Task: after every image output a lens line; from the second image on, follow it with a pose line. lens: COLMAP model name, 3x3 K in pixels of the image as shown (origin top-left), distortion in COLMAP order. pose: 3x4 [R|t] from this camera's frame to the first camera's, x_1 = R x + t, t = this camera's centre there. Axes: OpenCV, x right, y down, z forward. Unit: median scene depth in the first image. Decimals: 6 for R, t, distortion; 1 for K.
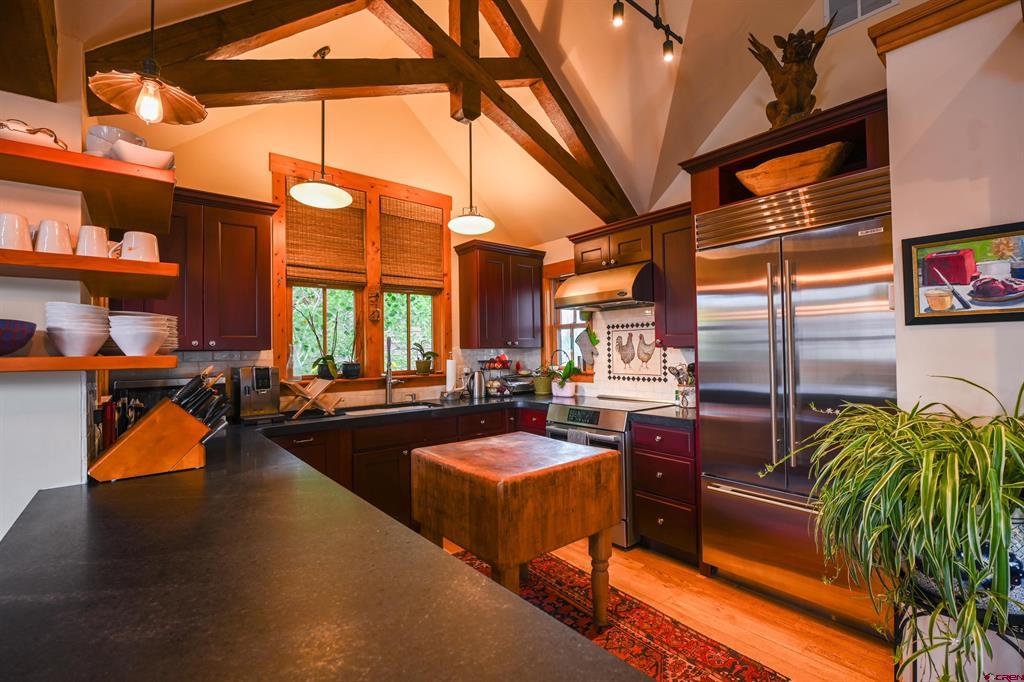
lens RADIAL K [[447.8, 0, 509.6], [0, 447.8, 342.5], [0, 0, 1]] dist [-0.012121, -0.000520]
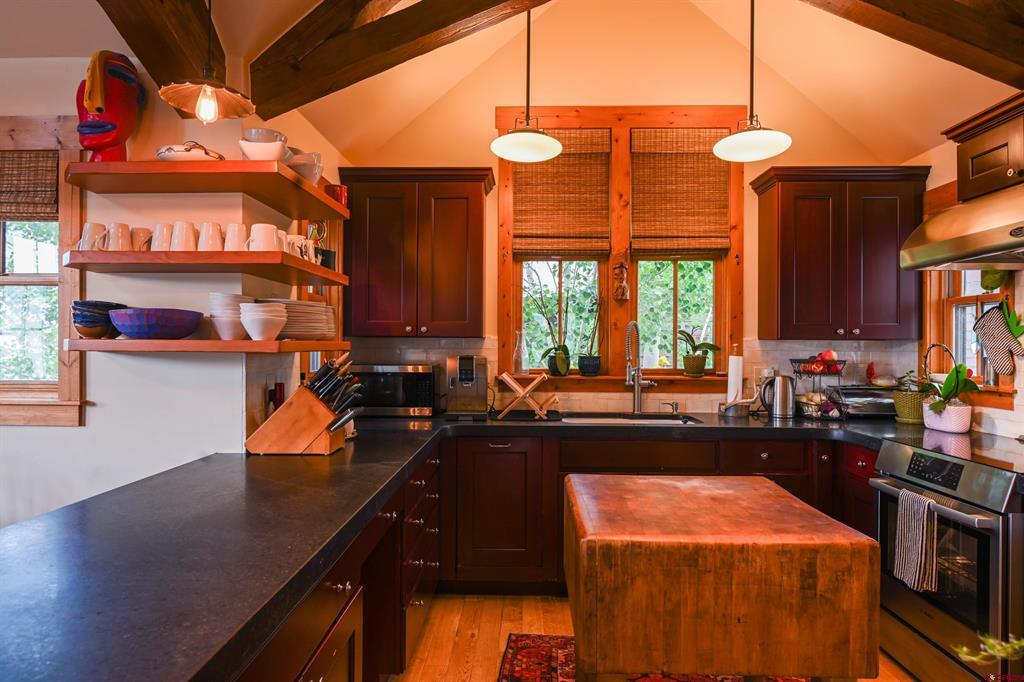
lens RADIAL K [[608.1, 0, 511.3], [0, 608.1, 342.2], [0, 0, 1]] dist [-0.006686, 0.000449]
pose [[0.753004, 0.018019, -0.657769, 0.231470], [-0.004261, 0.999738, 0.022509, -0.000420], [0.658002, -0.014146, 0.752883, 0.118771]]
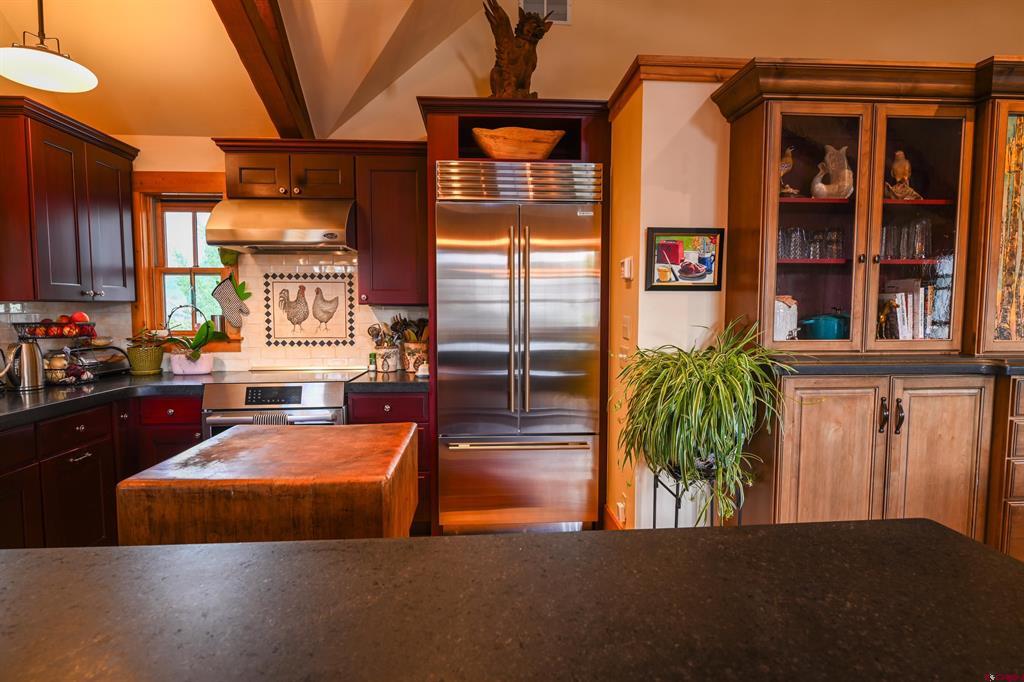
lens RADIAL K [[529.9, 0, 510.4], [0, 529.9, 341.0], [0, 0, 1]] dist [-0.005911, 0.000174]
pose [[0.581928, -0.036753, 0.812409, -0.285101], [-0.022837, 0.997846, 0.061501, 0.010632], [-0.812920, -0.054342, 0.579835, 0.157765]]
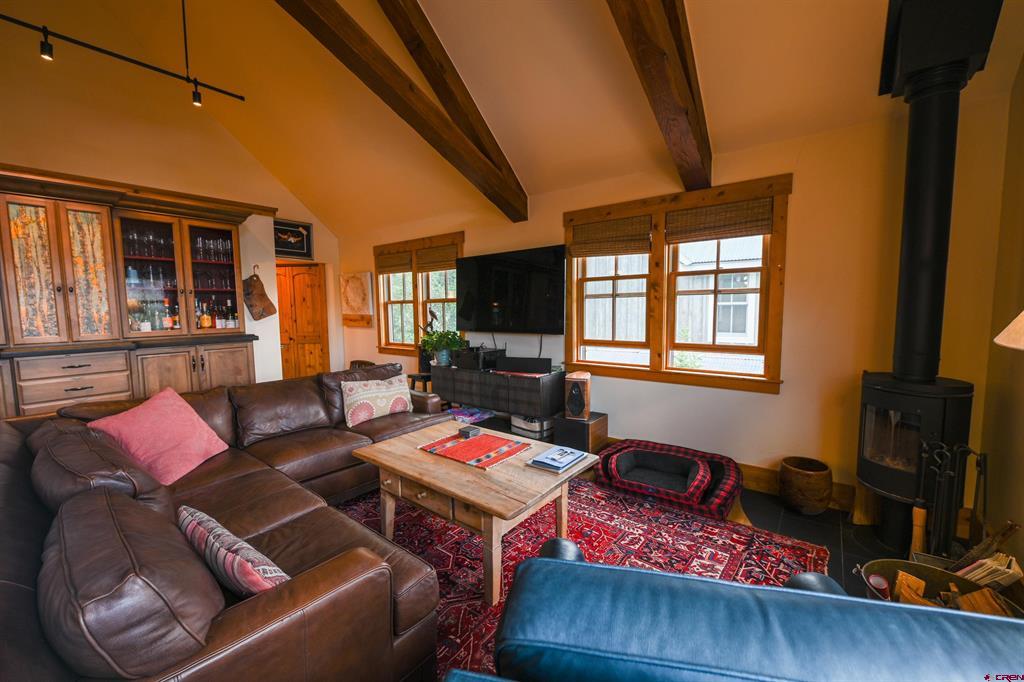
lens RADIAL K [[404.9, 0, 509.7], [0, 404.9, 343.3], [0, 0, 1]] dist [-0.005767, -0.000926]
pose [[-0.213337, -0.068909, 0.974546, -0.427638], [-0.000427, 0.997516, 0.070440, -0.009033], [-0.976979, 0.014611, -0.212836, -0.695893]]
